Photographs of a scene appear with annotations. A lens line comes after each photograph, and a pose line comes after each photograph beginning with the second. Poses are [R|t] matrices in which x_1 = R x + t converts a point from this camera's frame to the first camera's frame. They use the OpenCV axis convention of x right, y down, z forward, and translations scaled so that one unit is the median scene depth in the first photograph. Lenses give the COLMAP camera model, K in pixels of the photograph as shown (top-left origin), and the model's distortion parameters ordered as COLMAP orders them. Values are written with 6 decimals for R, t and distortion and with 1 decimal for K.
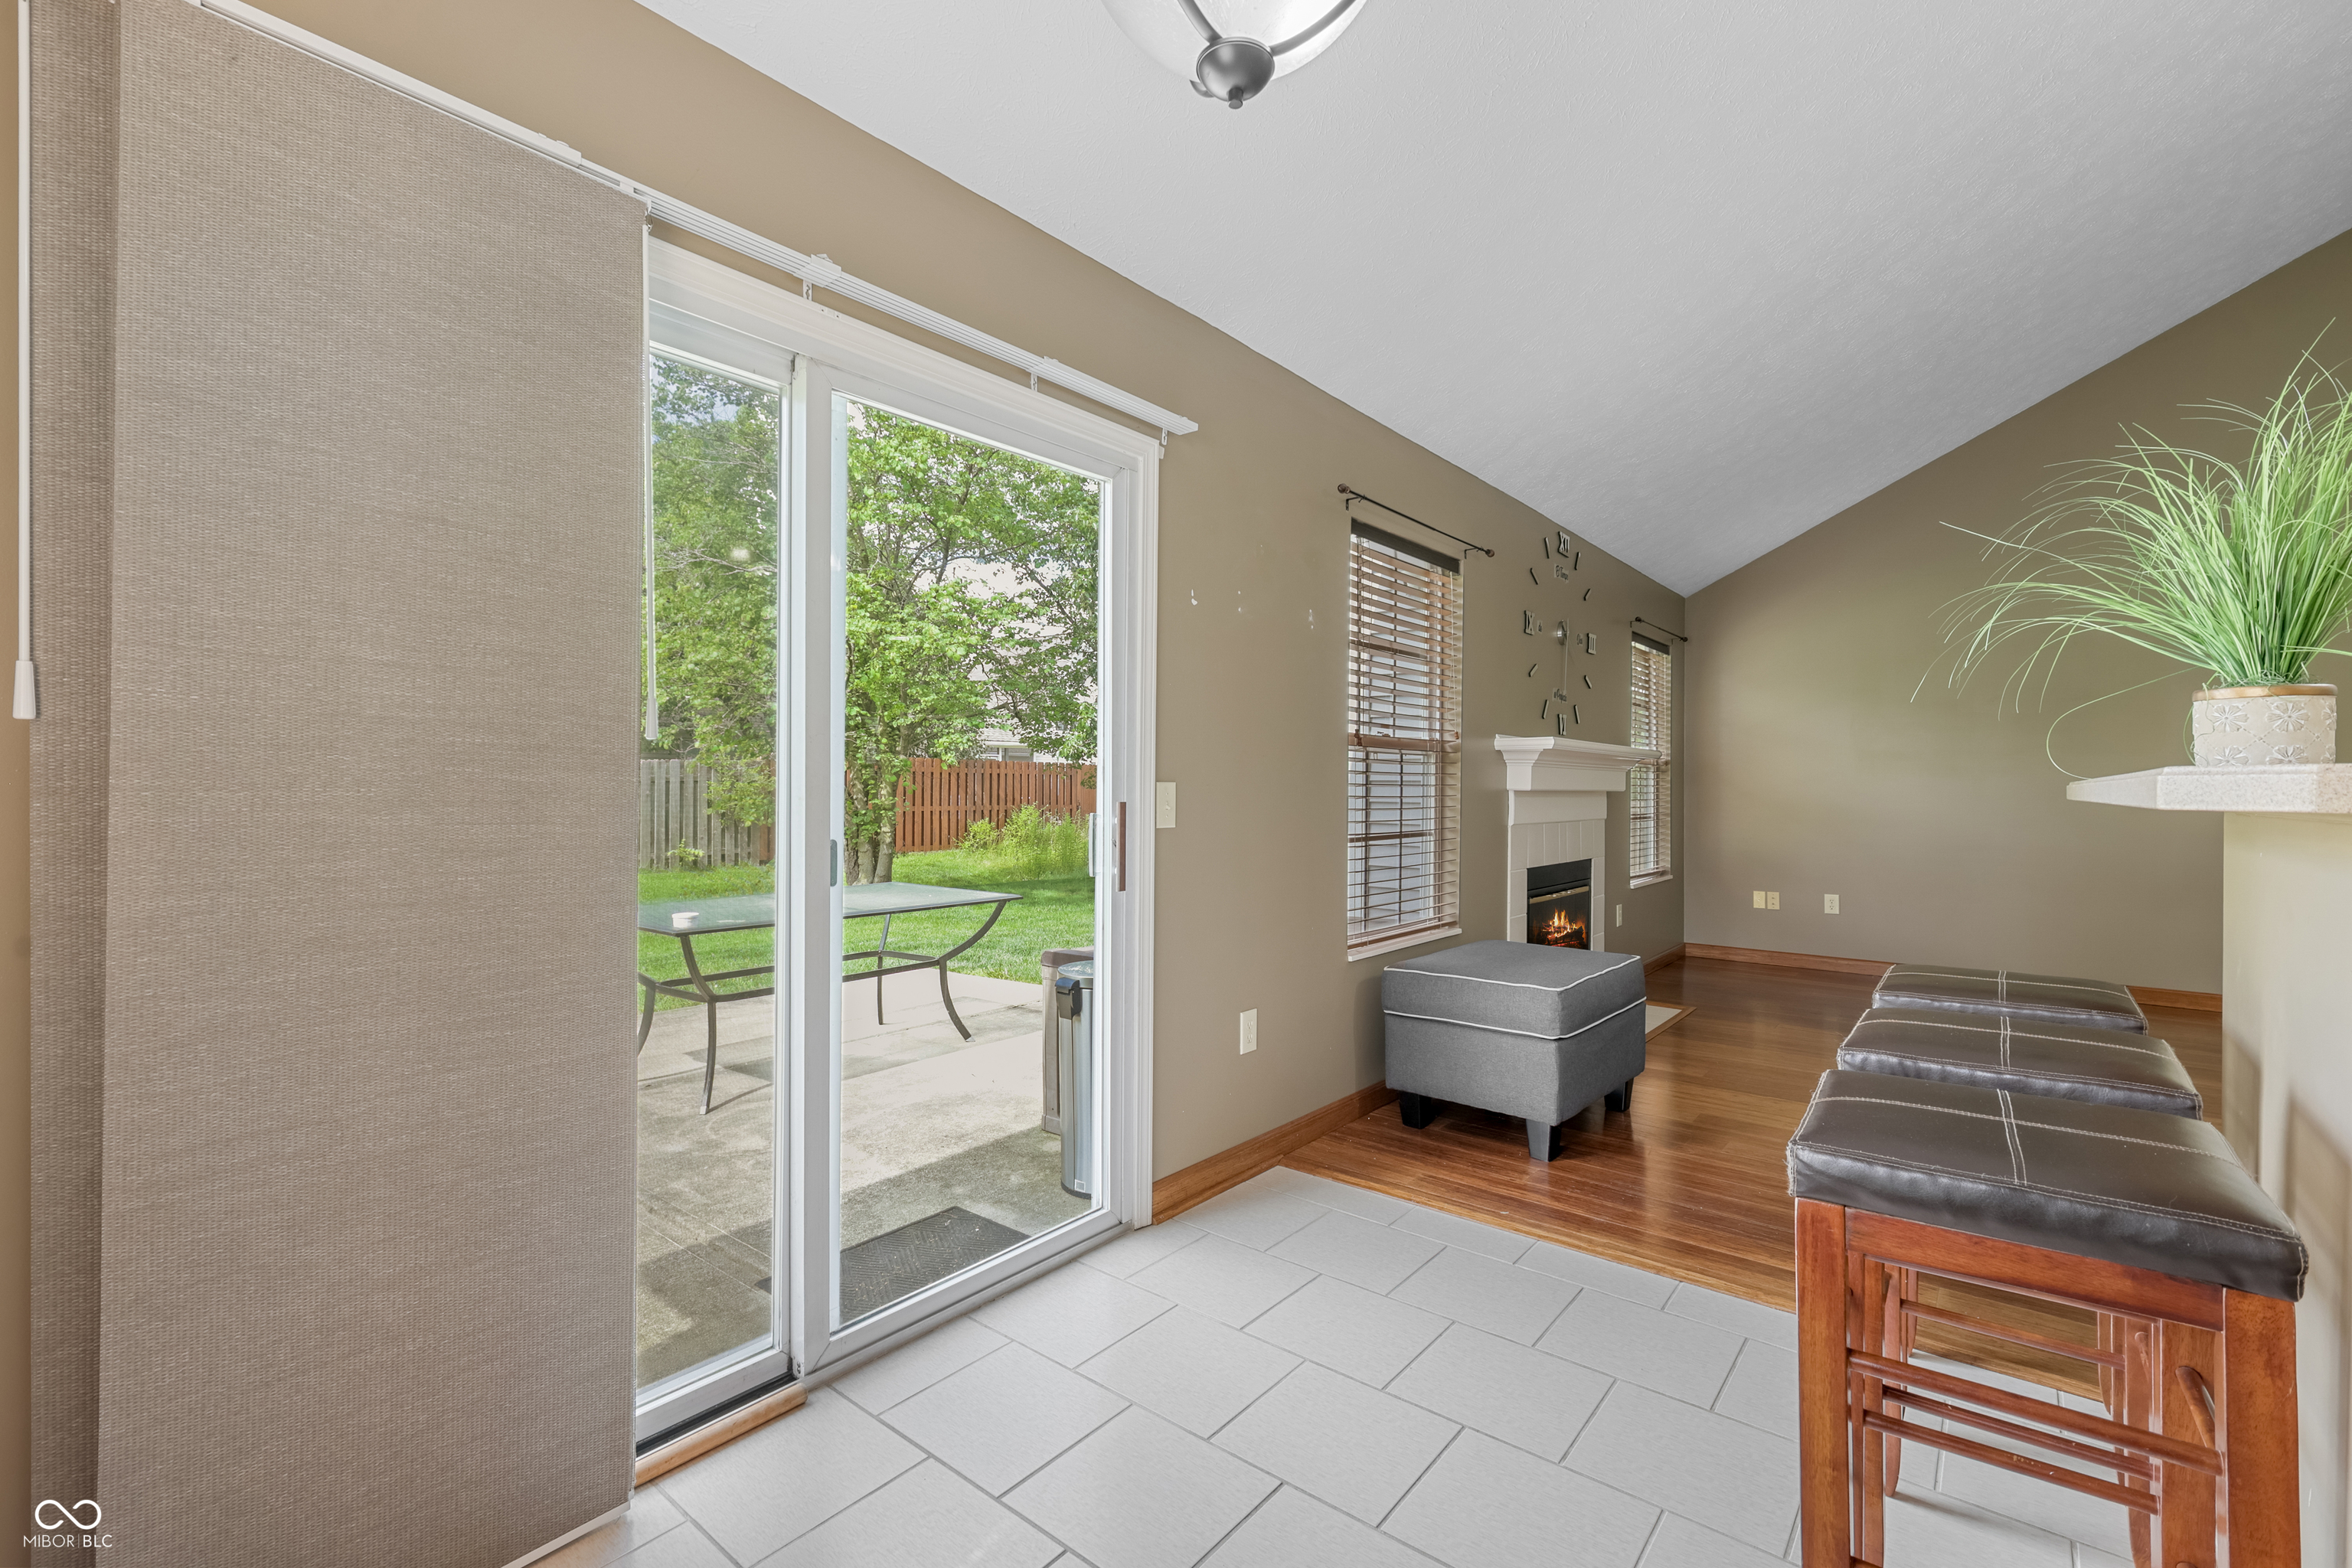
lens RADIAL K [[1024.5, 0, 1179.1], [0, 1024.5, 794.2], [0, 0, 1]] dist [0.009604, -0.000928]
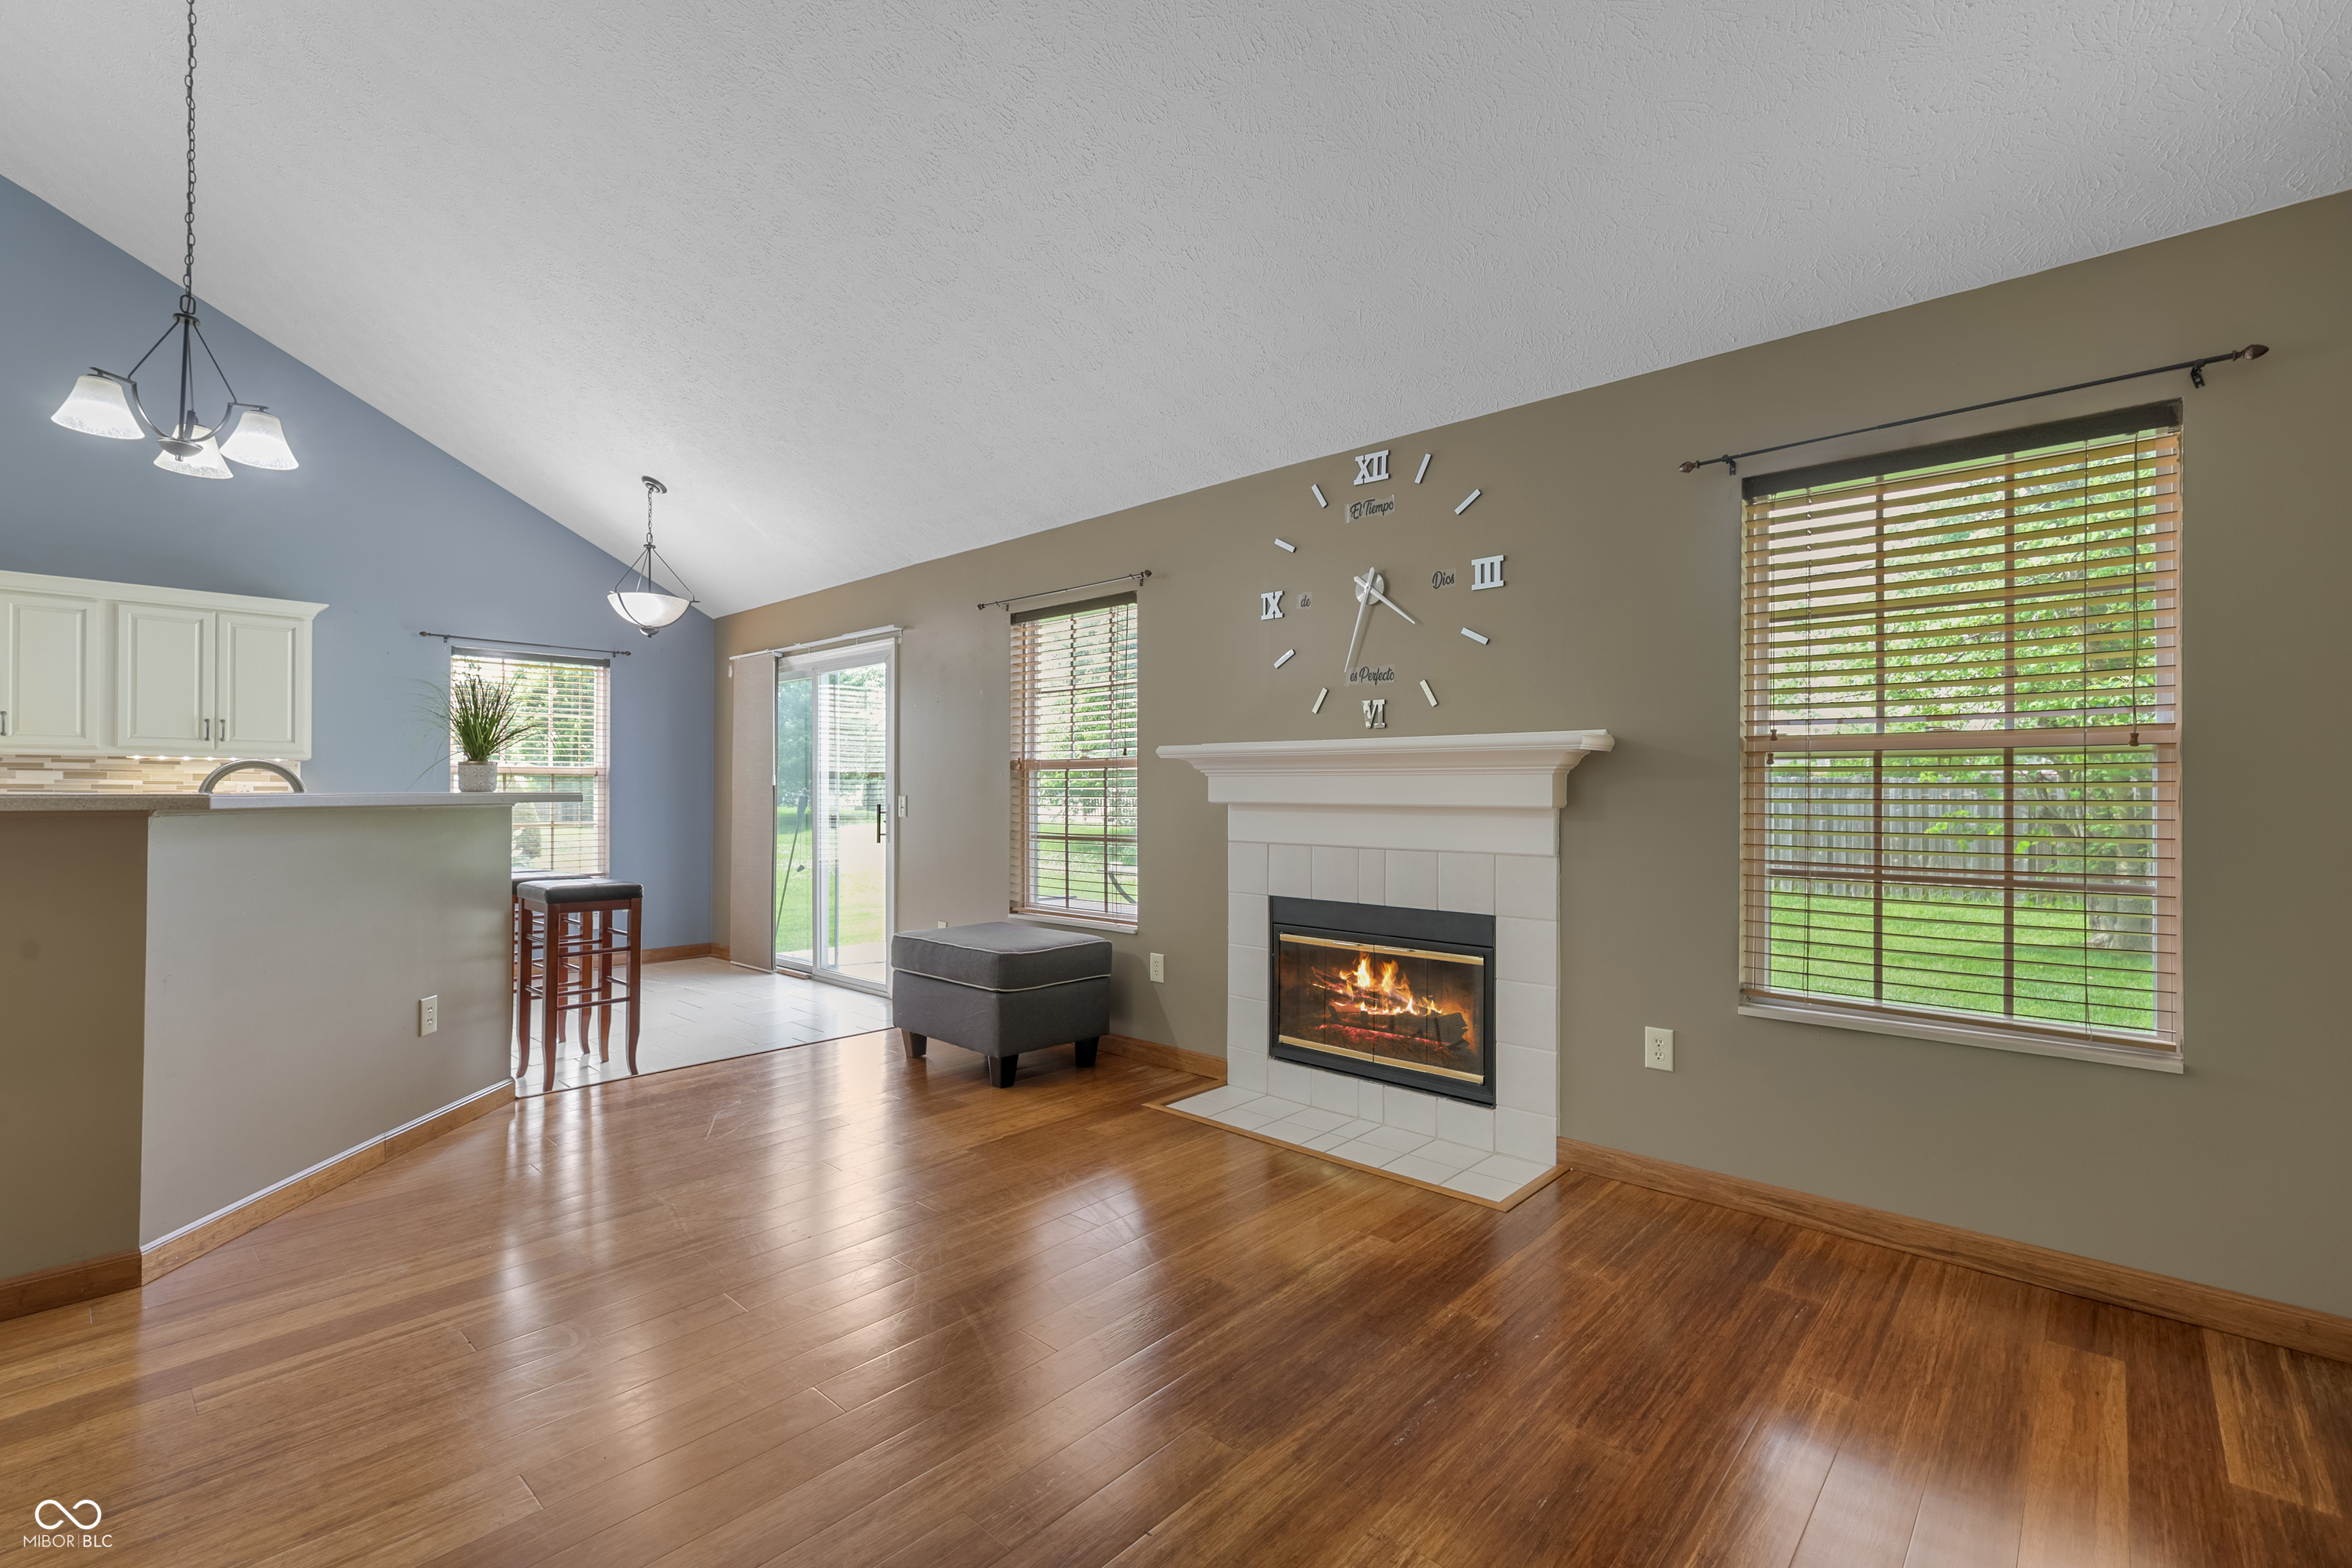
lens RADIAL K [[1024.5, 0, 1172.3], [0, 1024.5, 778.3], [0, 0, 1]] dist [0.009604, -0.000928]
pose [[-0.053489, -0.024164, -0.998276, 1.177474], [-0.014290, 0.999623, -0.023431, -0.003347], [0.998466, 0.013012, -0.053815, 0.957774]]
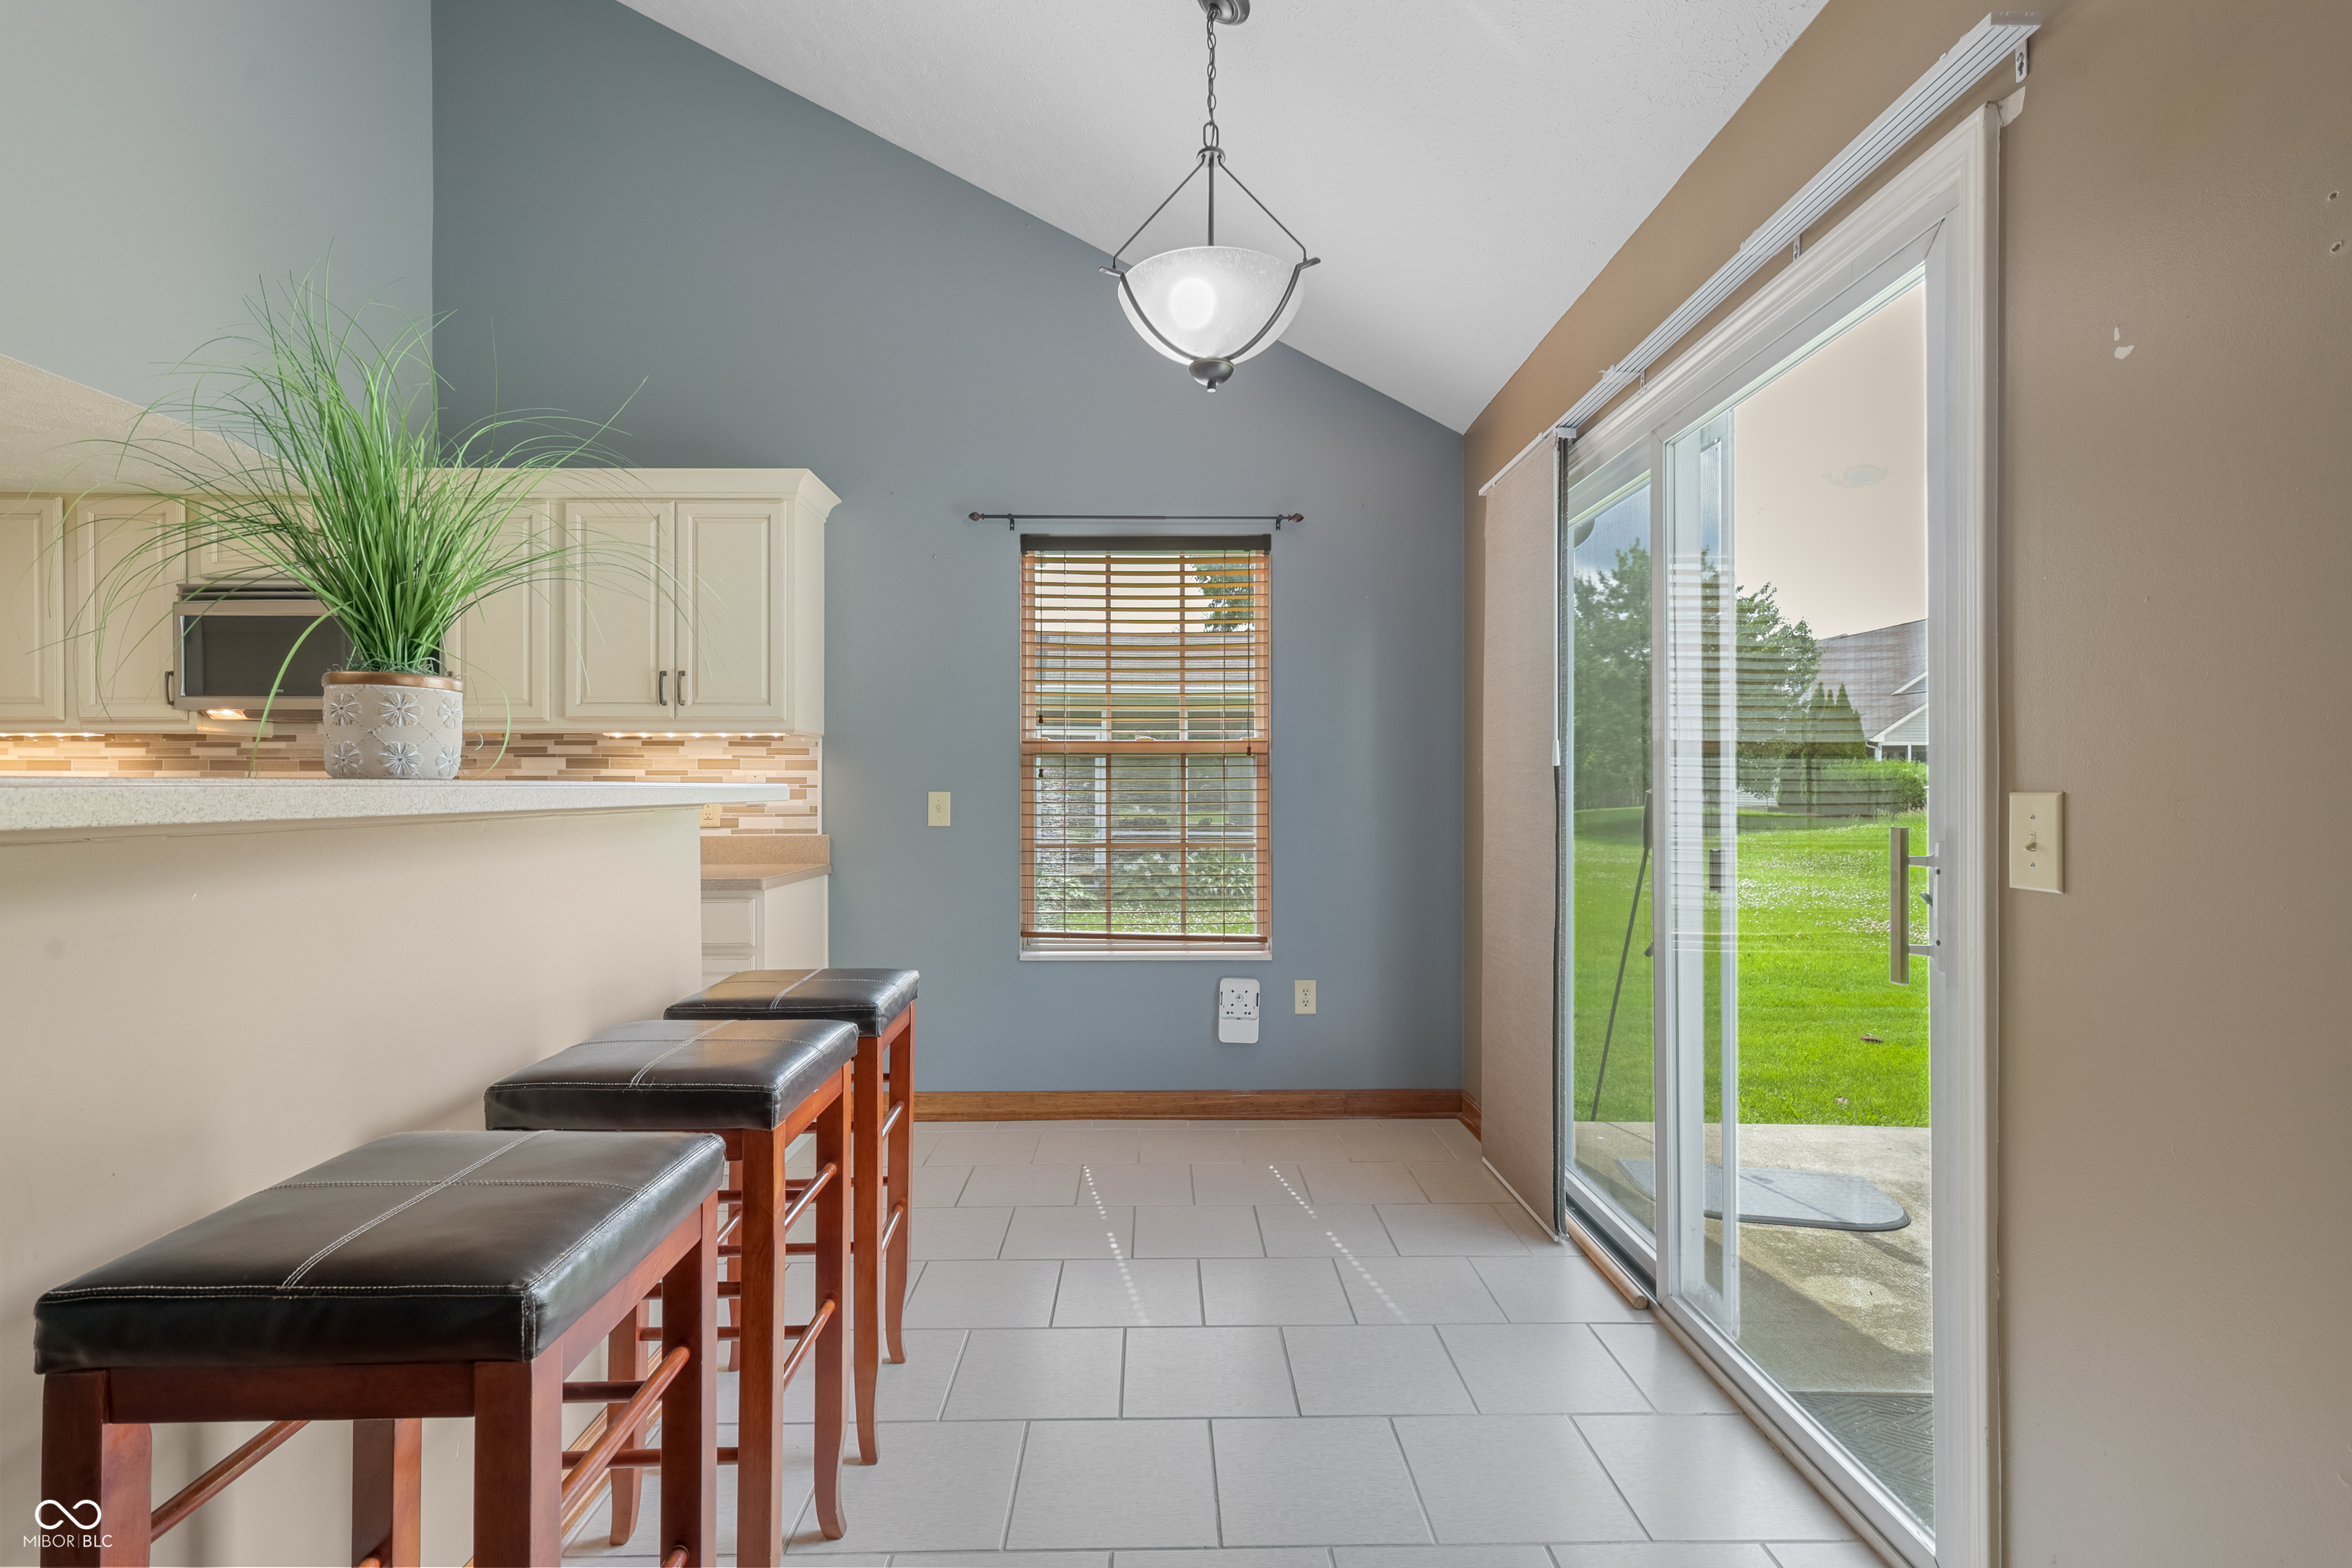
lens RADIAL K [[1056.9, 0, 1182.7], [0, 1056.9, 787.4], [0, 0, 1]] dist [0.007400, -0.000042]
pose [[-0.754613, -0.006503, -0.656138, 0.341471], [-0.013081, 0.999901, 0.005135, -0.007430], [0.656040, 0.012458, -0.754623, 0.639759]]
